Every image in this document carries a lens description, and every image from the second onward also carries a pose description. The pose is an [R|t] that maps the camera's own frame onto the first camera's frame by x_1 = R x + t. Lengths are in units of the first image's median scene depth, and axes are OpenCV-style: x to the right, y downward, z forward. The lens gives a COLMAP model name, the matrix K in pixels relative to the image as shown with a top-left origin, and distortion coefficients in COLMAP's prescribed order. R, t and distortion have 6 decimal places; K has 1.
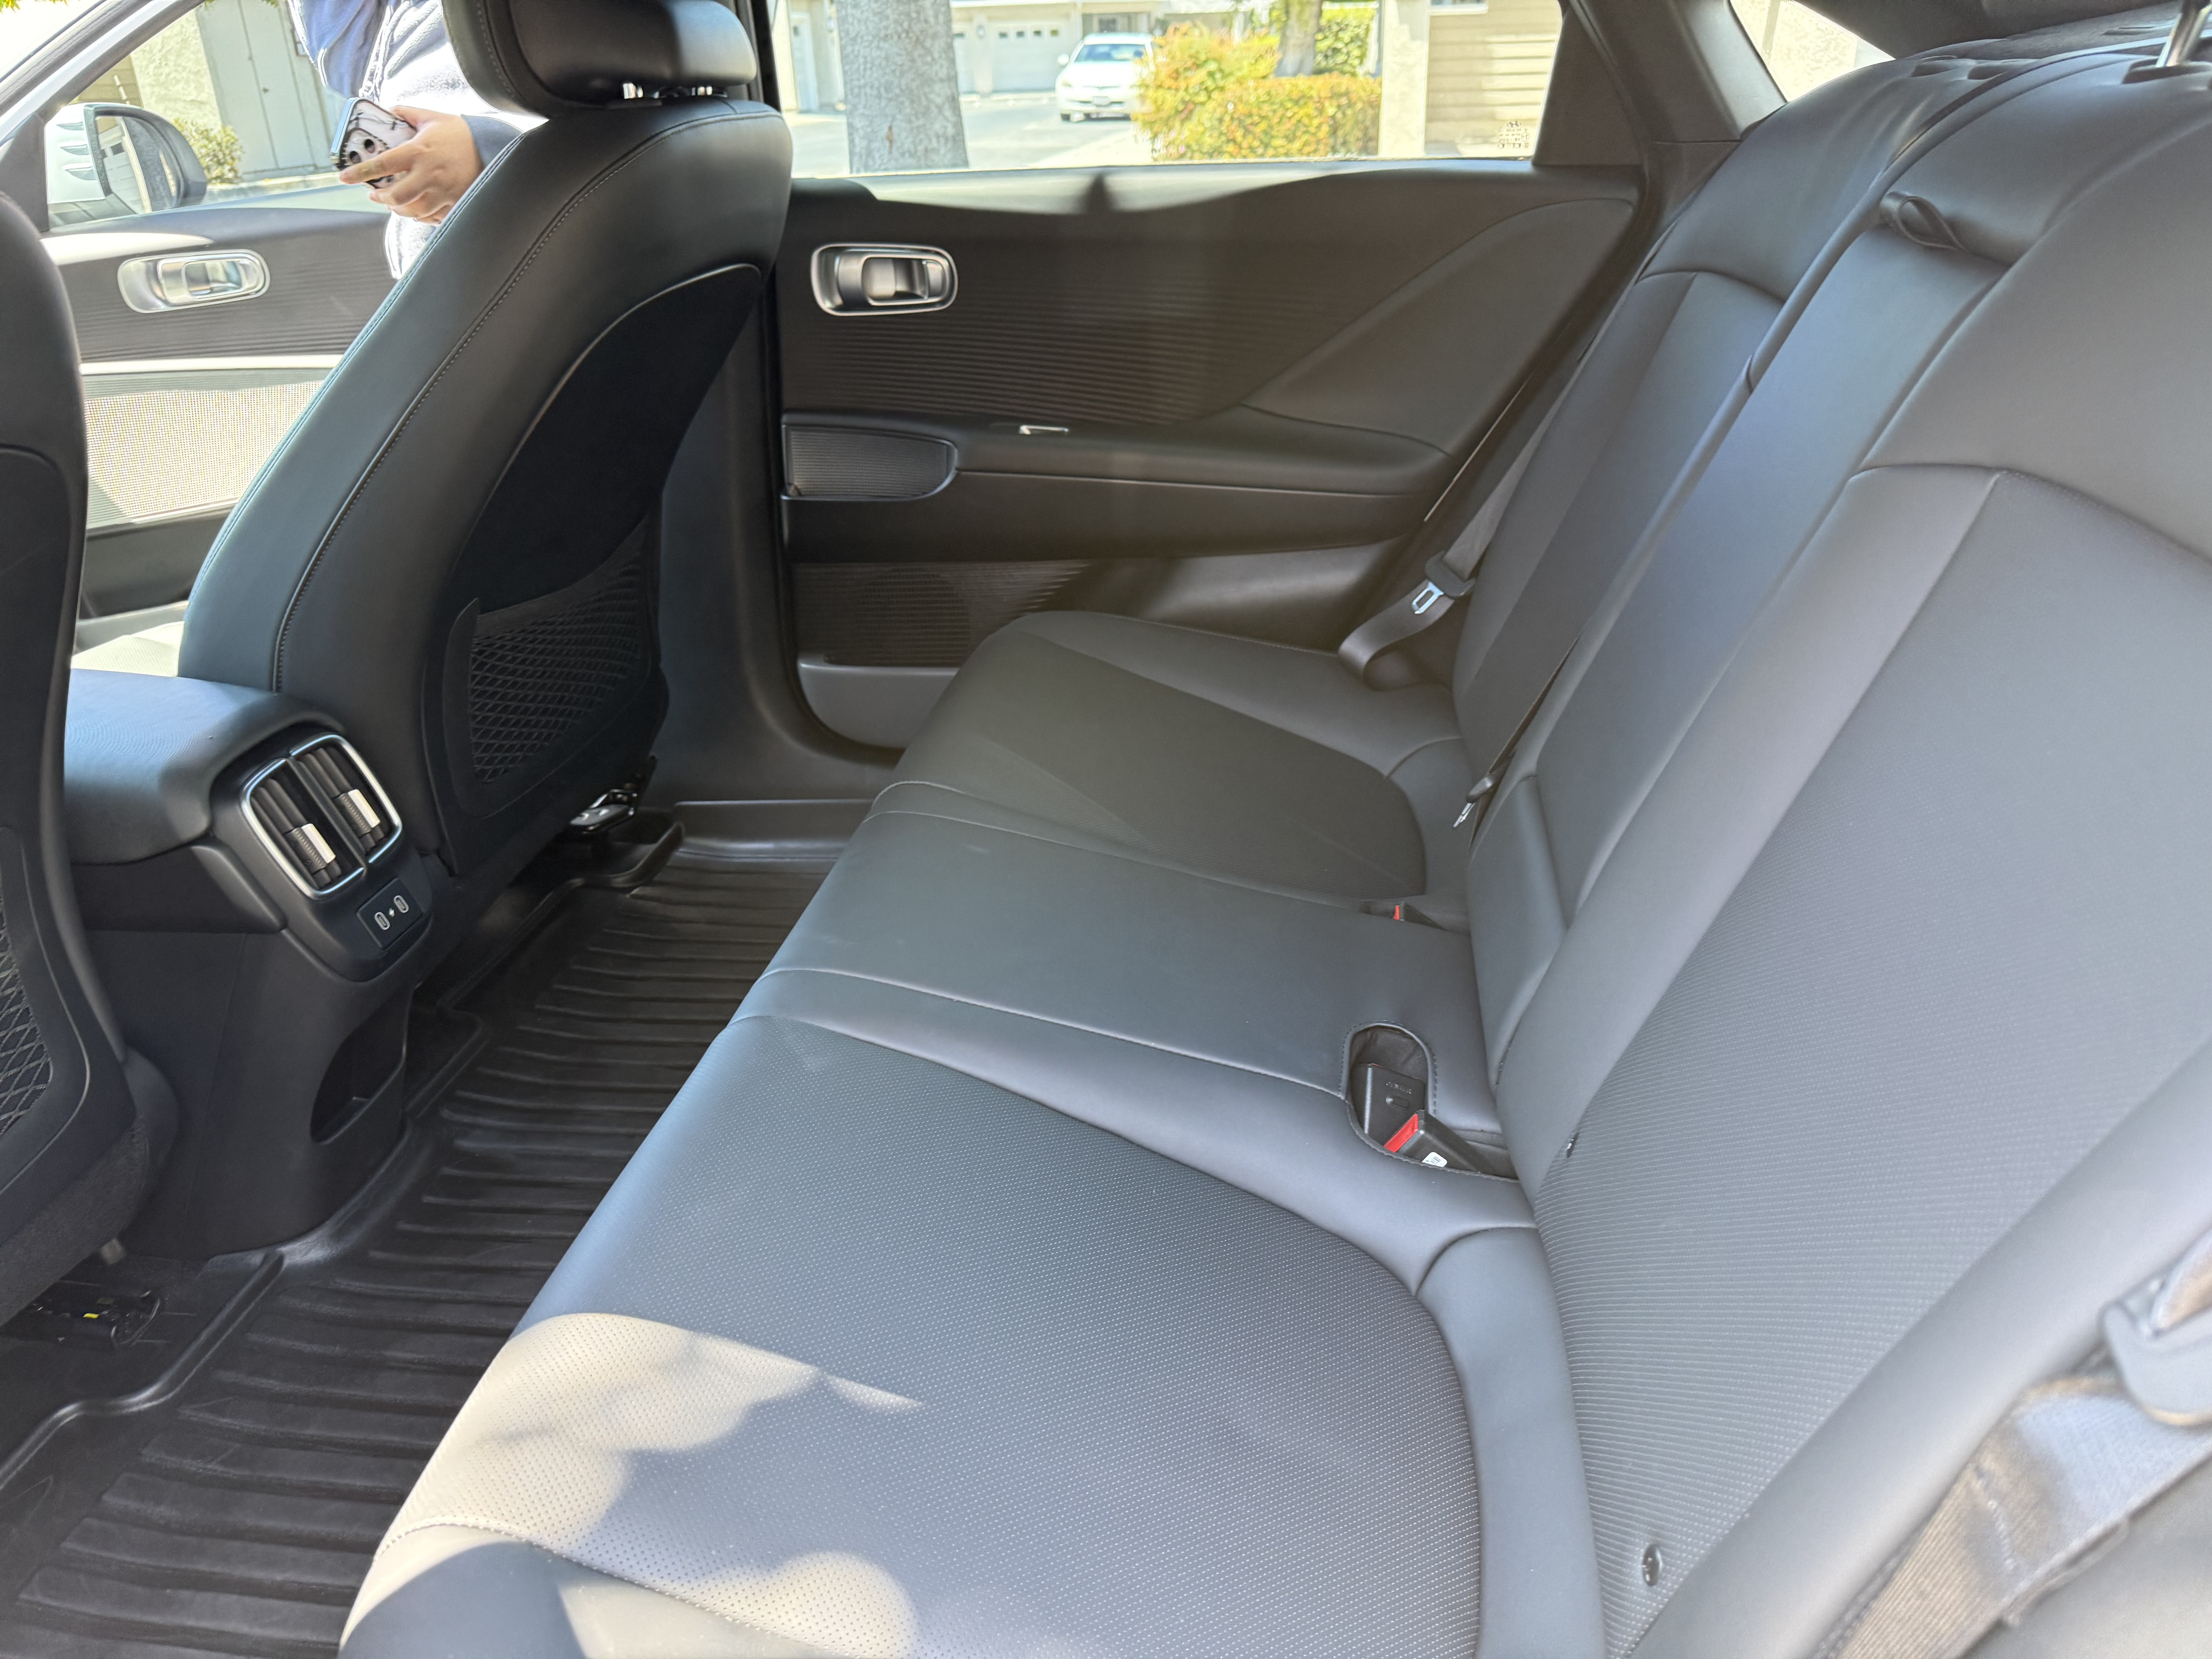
lens RADIAL K [[1550.5, 0, 1108.7], [0, 1550.5, 831.9], [0, 0, 1]] dist [-0.007776, -0.008658]
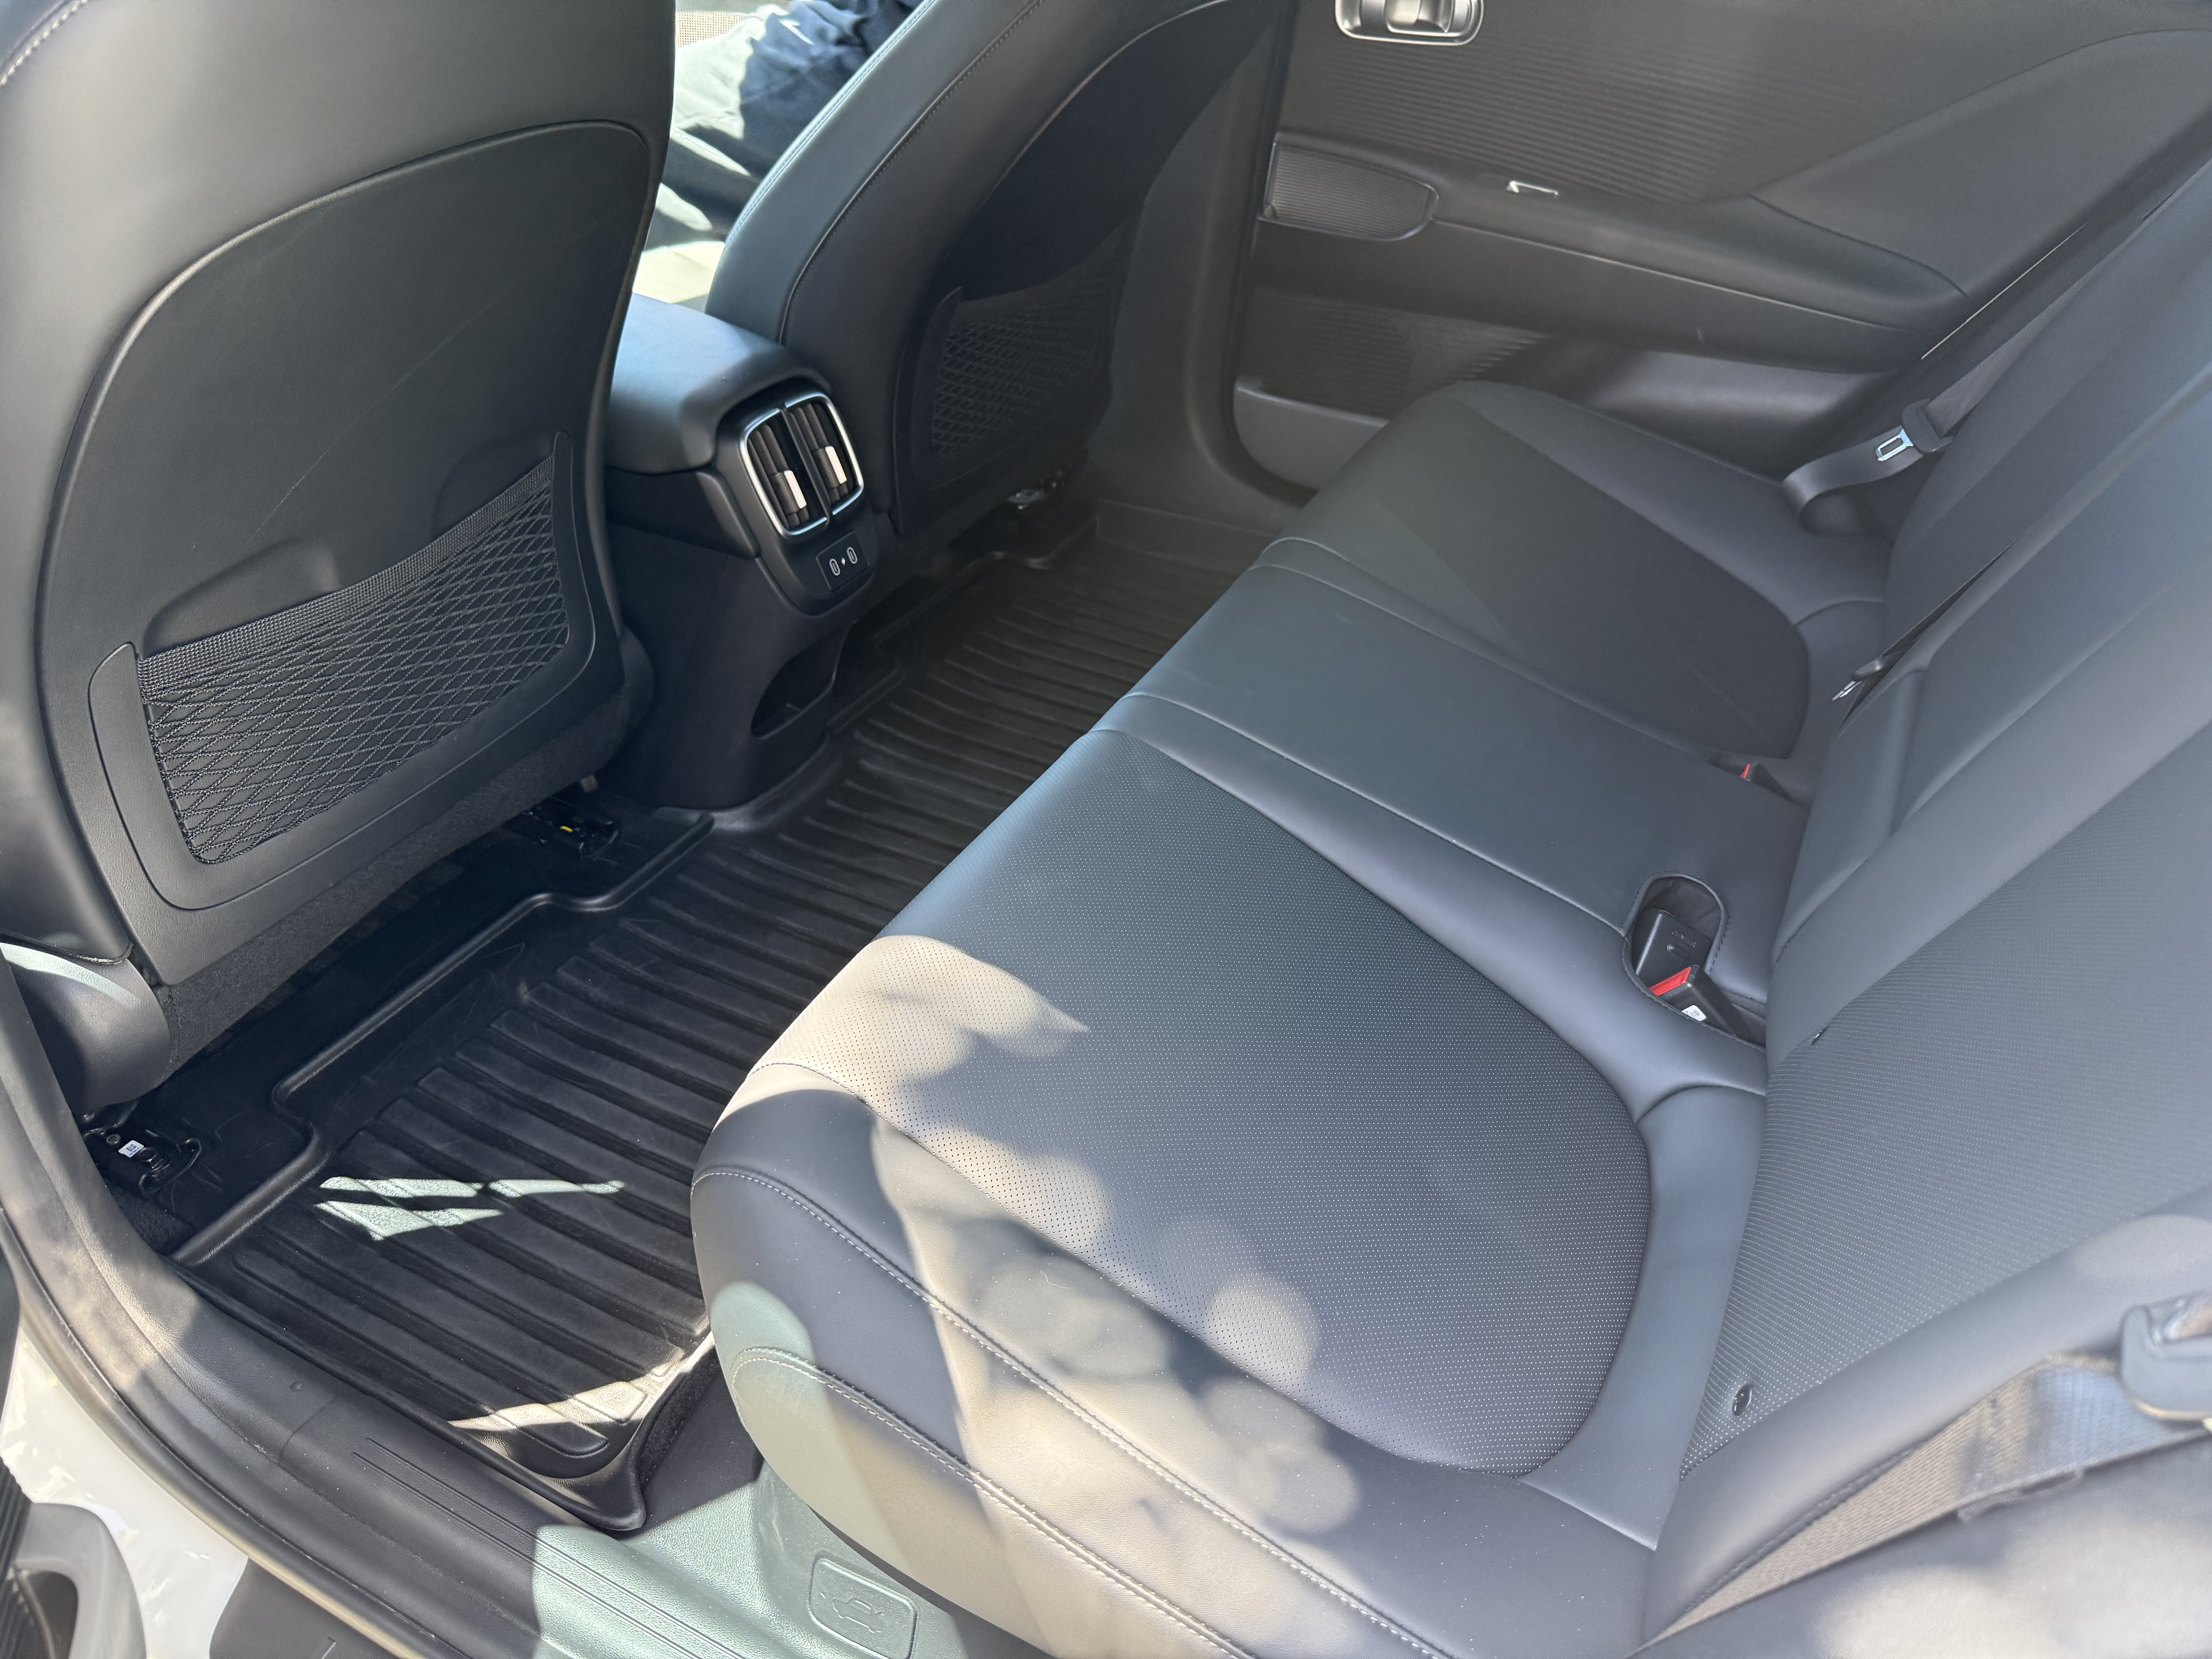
lens RADIAL K [[1555.4, 0, 1100.4], [0, 1555.4, 856.5], [0, 0, 1]] dist [0.074185, -0.165263]
pose [[0.942995, 0.252126, -0.217239, 0.024867], [-0.200901, 0.951646, 0.232399, -0.046774], [0.265328, -0.175508, 0.948050, -0.089511]]
